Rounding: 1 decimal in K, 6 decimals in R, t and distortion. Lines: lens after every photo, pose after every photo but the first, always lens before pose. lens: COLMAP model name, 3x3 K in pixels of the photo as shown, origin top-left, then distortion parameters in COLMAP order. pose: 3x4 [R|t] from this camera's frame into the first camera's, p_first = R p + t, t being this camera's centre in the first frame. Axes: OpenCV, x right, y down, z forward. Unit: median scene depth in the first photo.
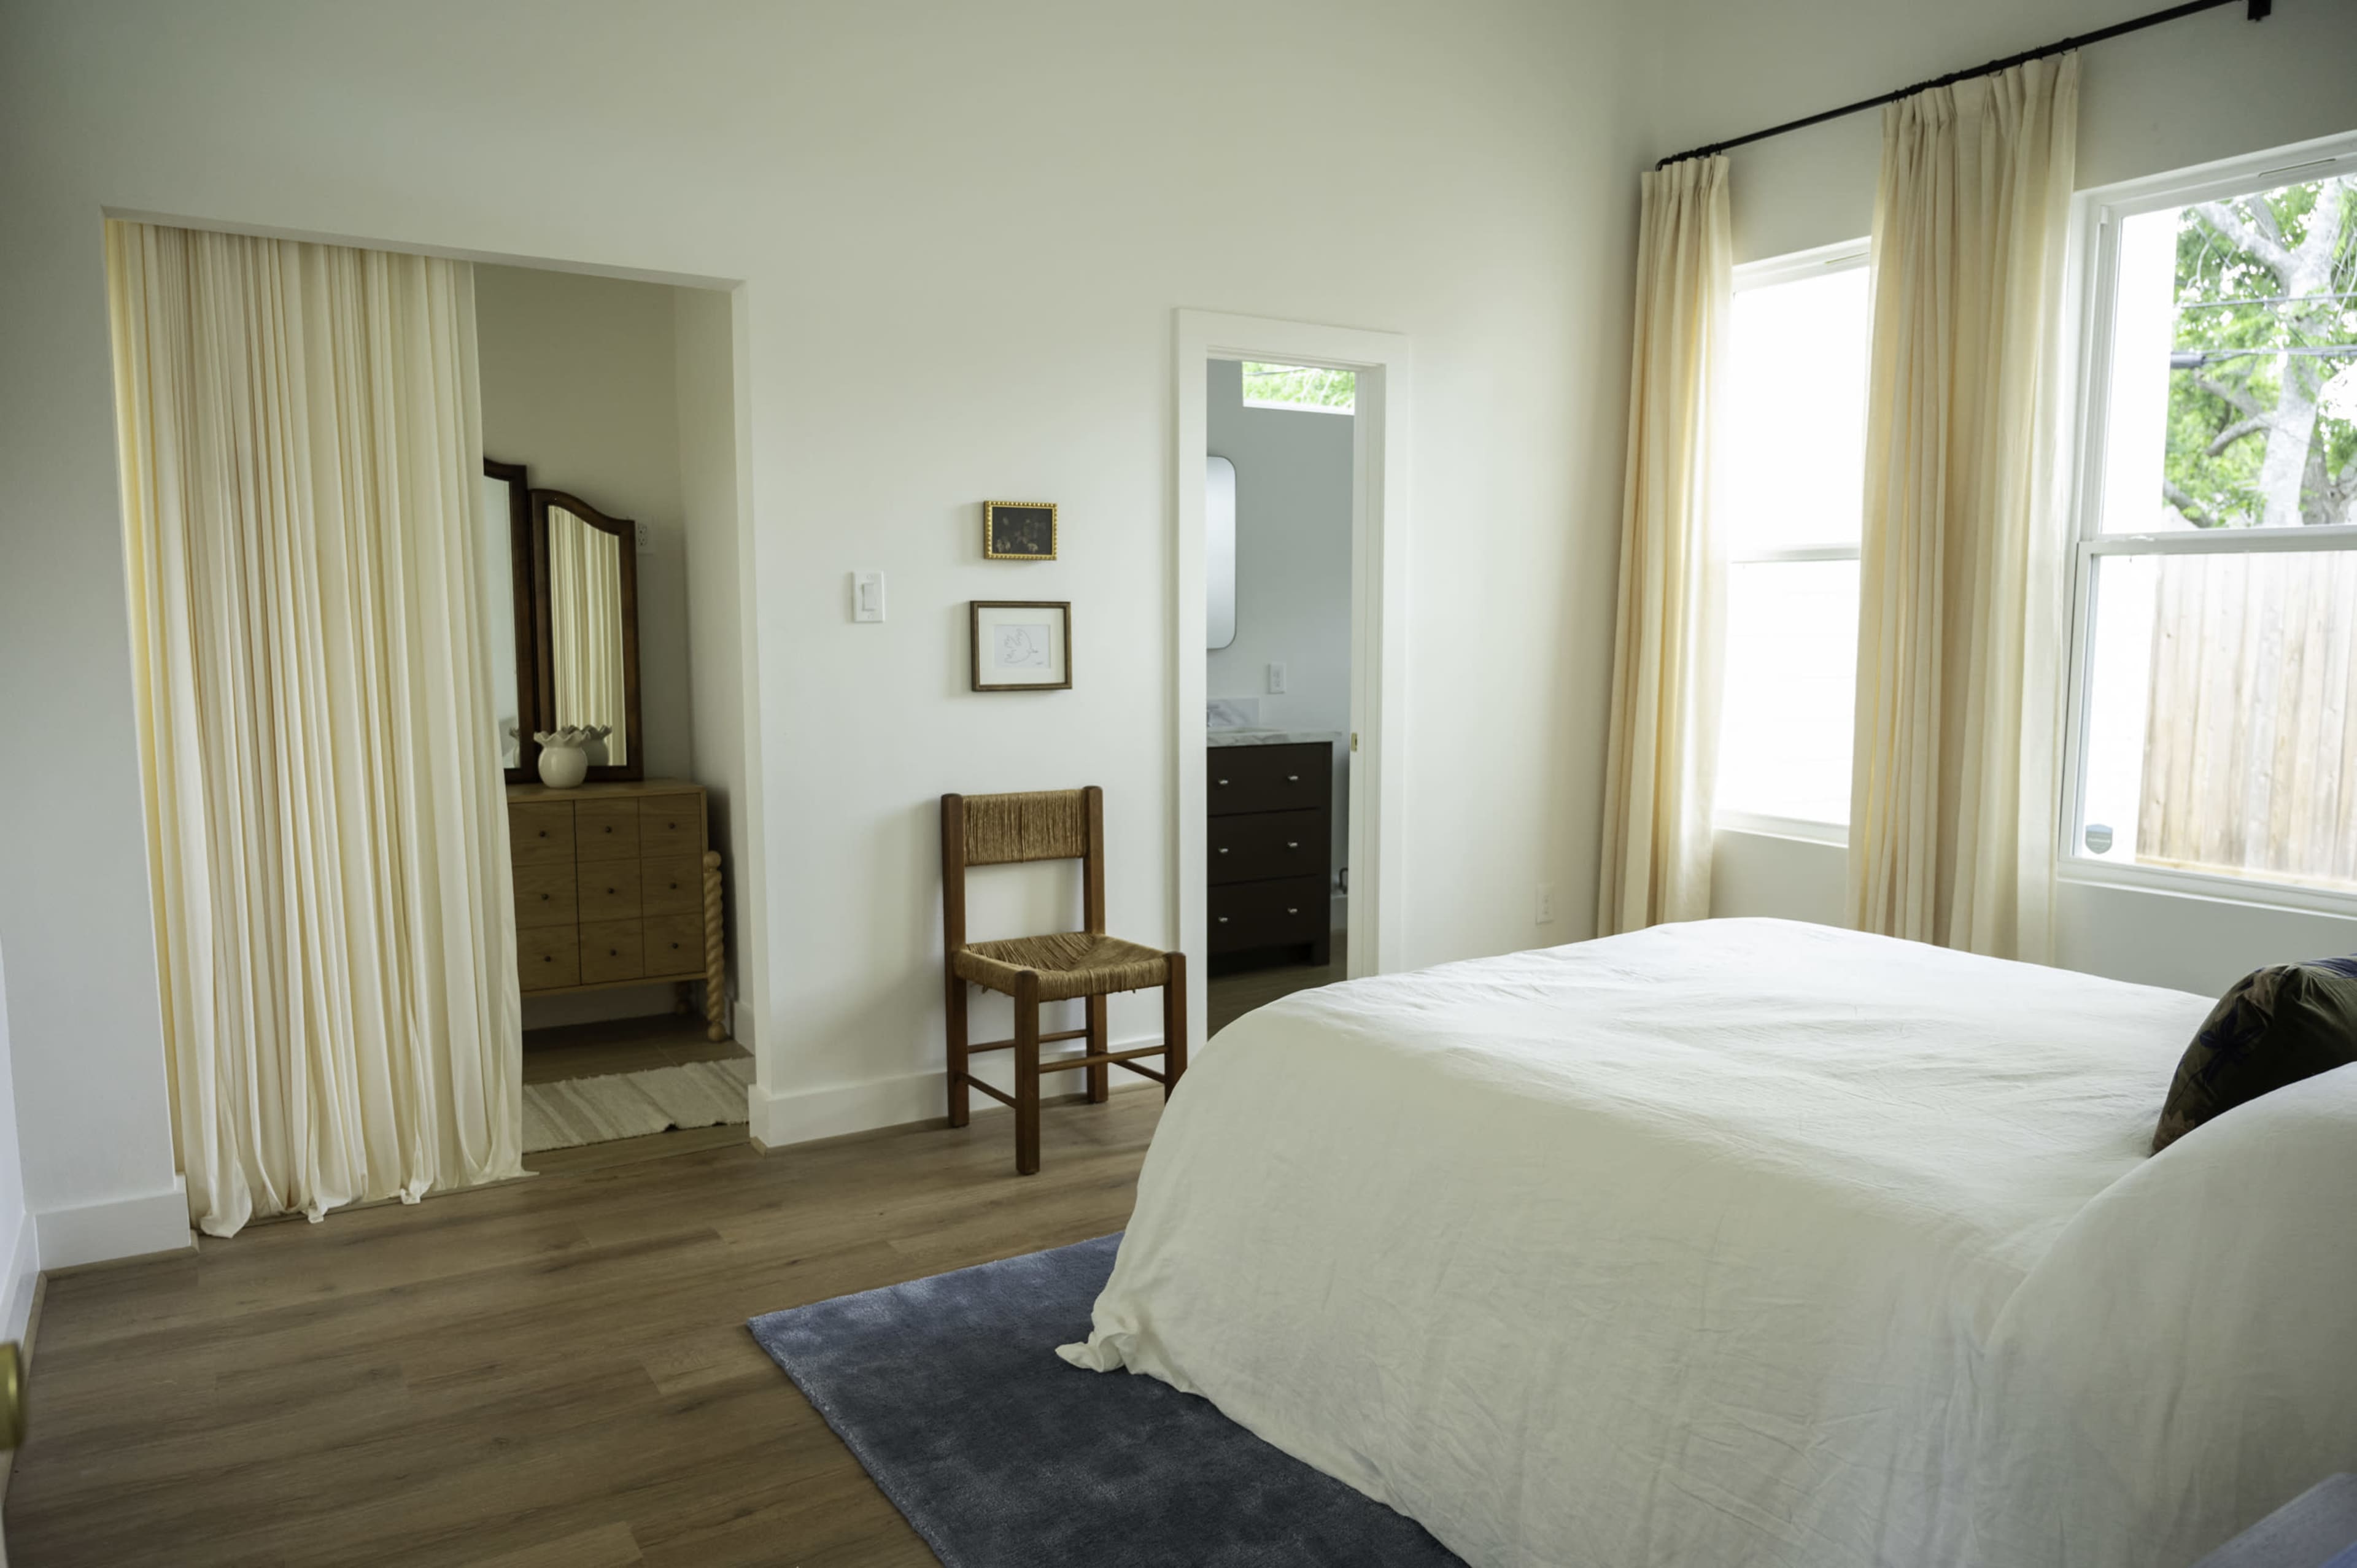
lens RADIAL K [[1579.1, 0, 1179.4], [0, 1579.1, 788.8], [0, 0, 1]] dist [-0.010220, 0.000222]
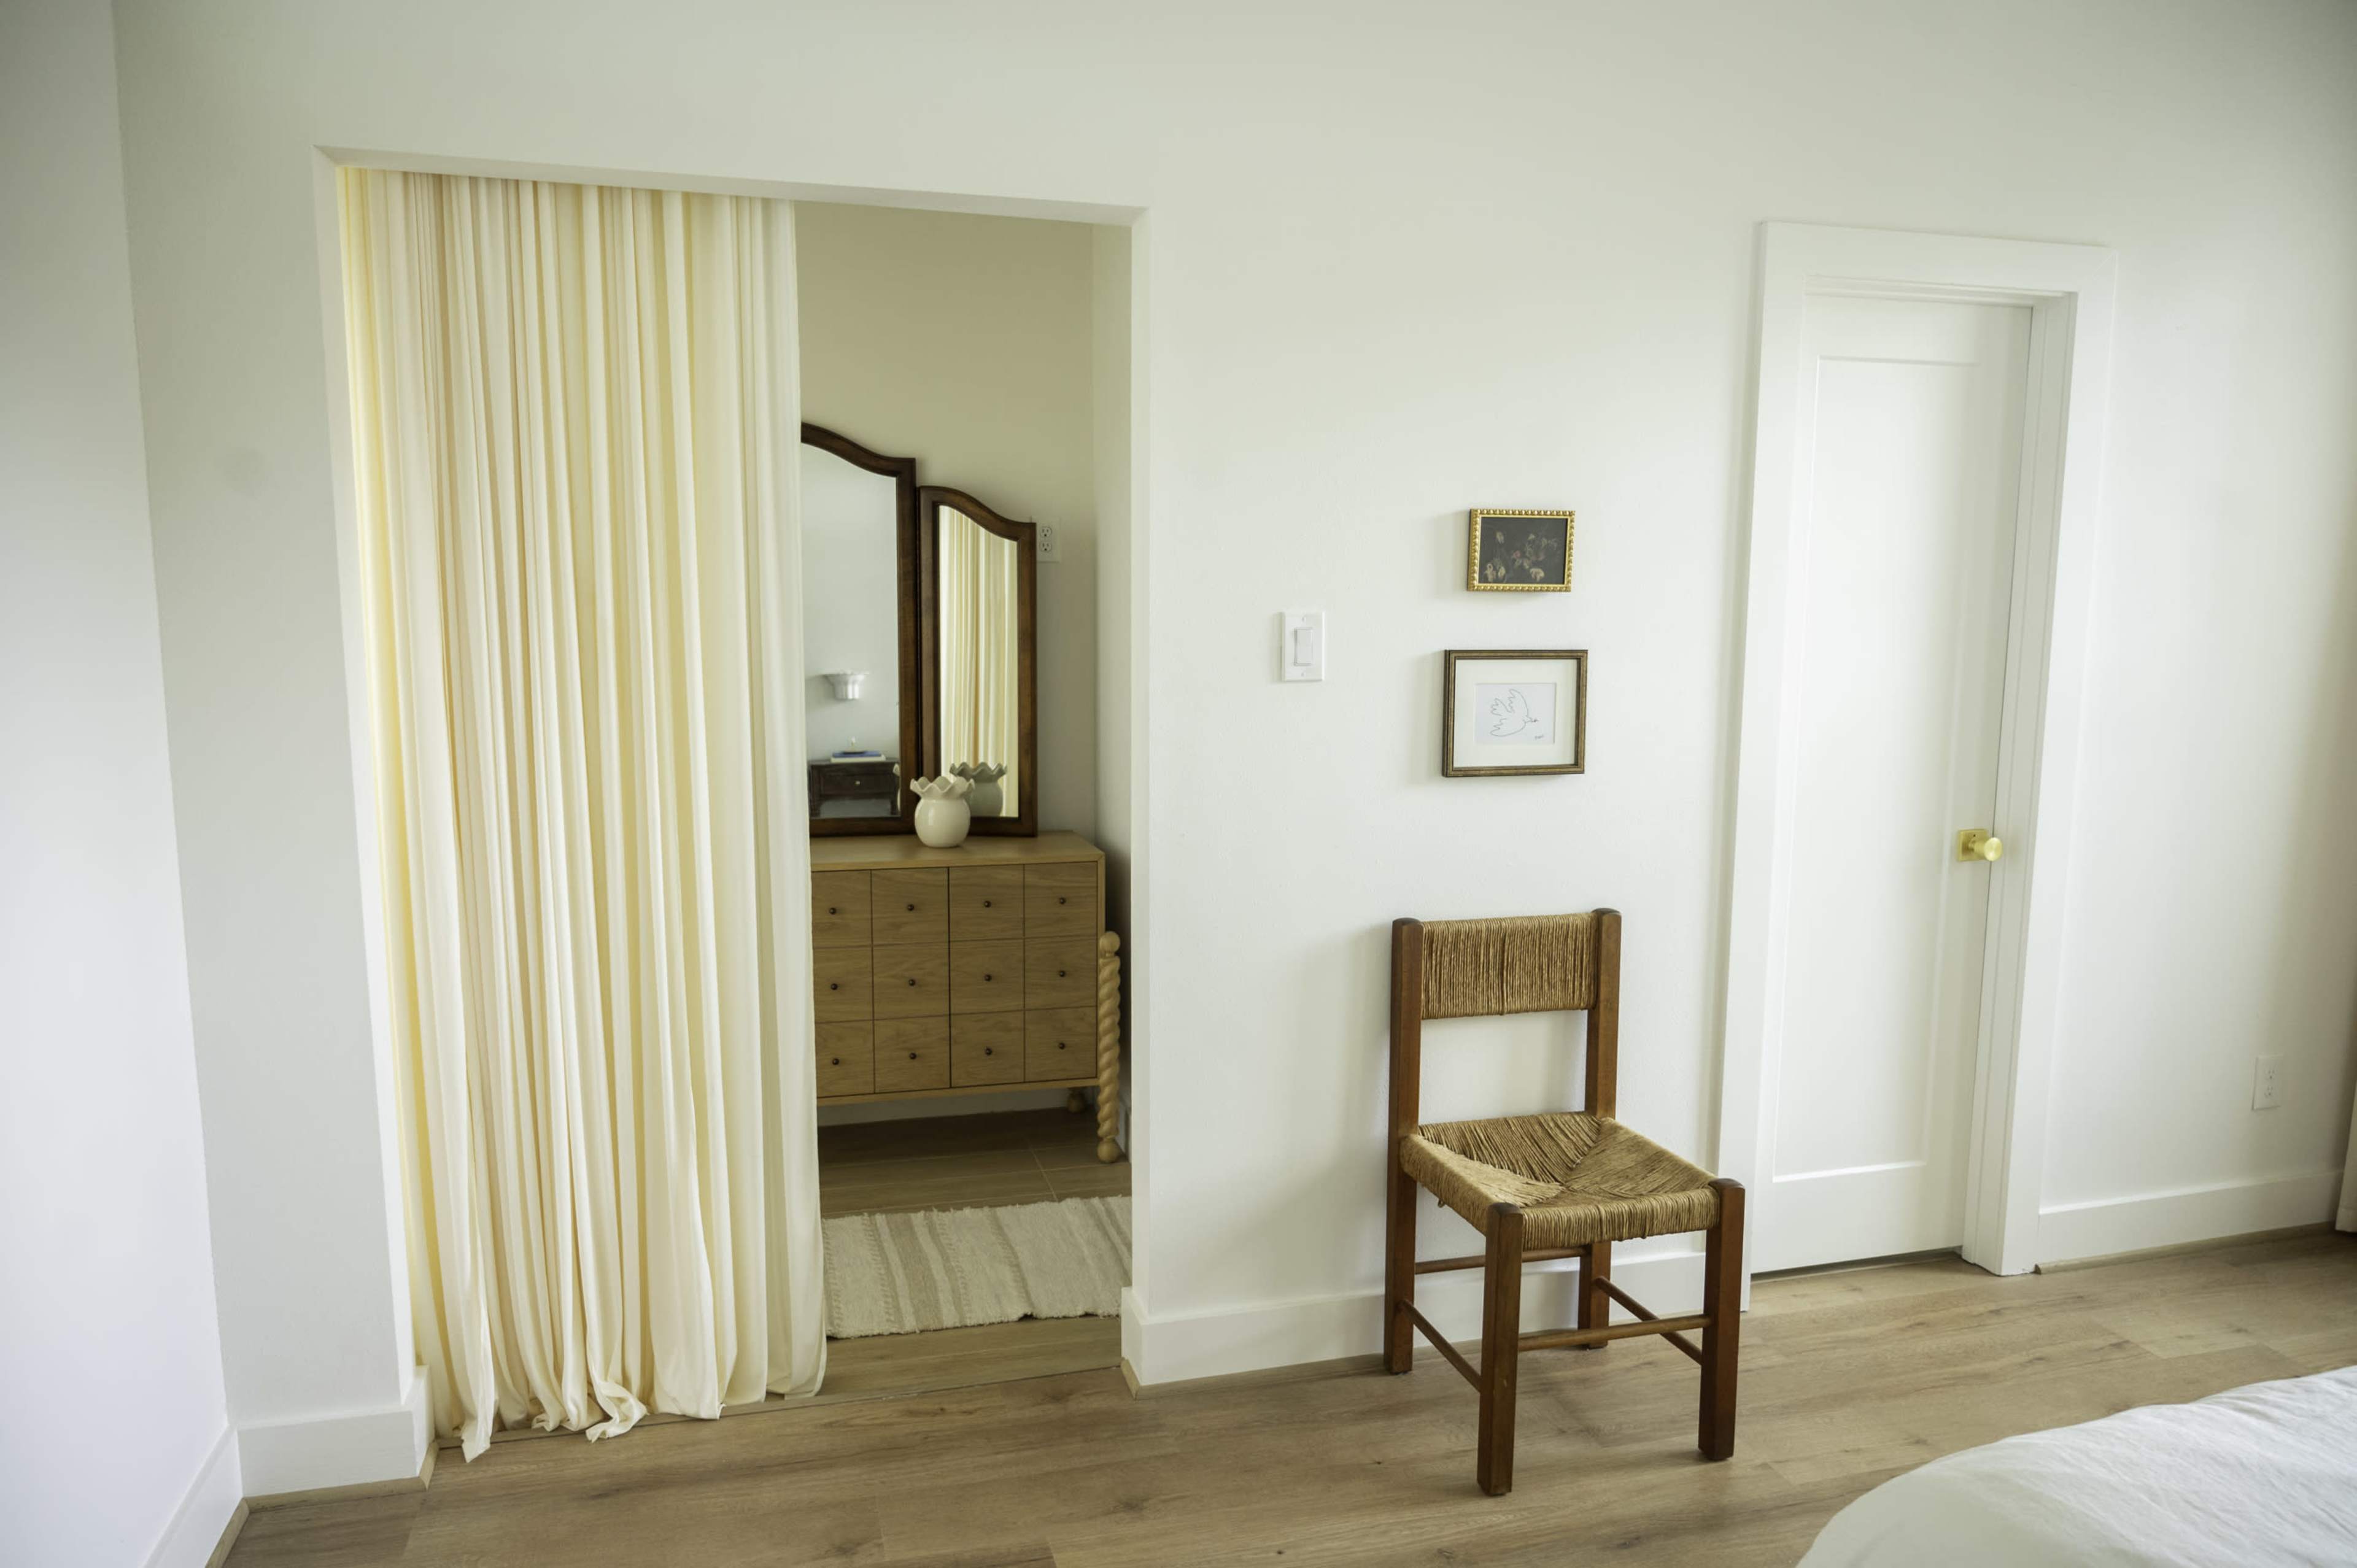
lens RADIAL K [[1579.1, 0, 1179.4], [0, 1579.1, 788.8], [0, 0, 1]] dist [-0.010220, 0.000222]
pose [[0.958451, 0.044528, -0.281761, -0.043167], [-0.037481, 0.998836, 0.030353, -0.072268], [0.282784, -0.018531, 0.959005, 0.277994]]
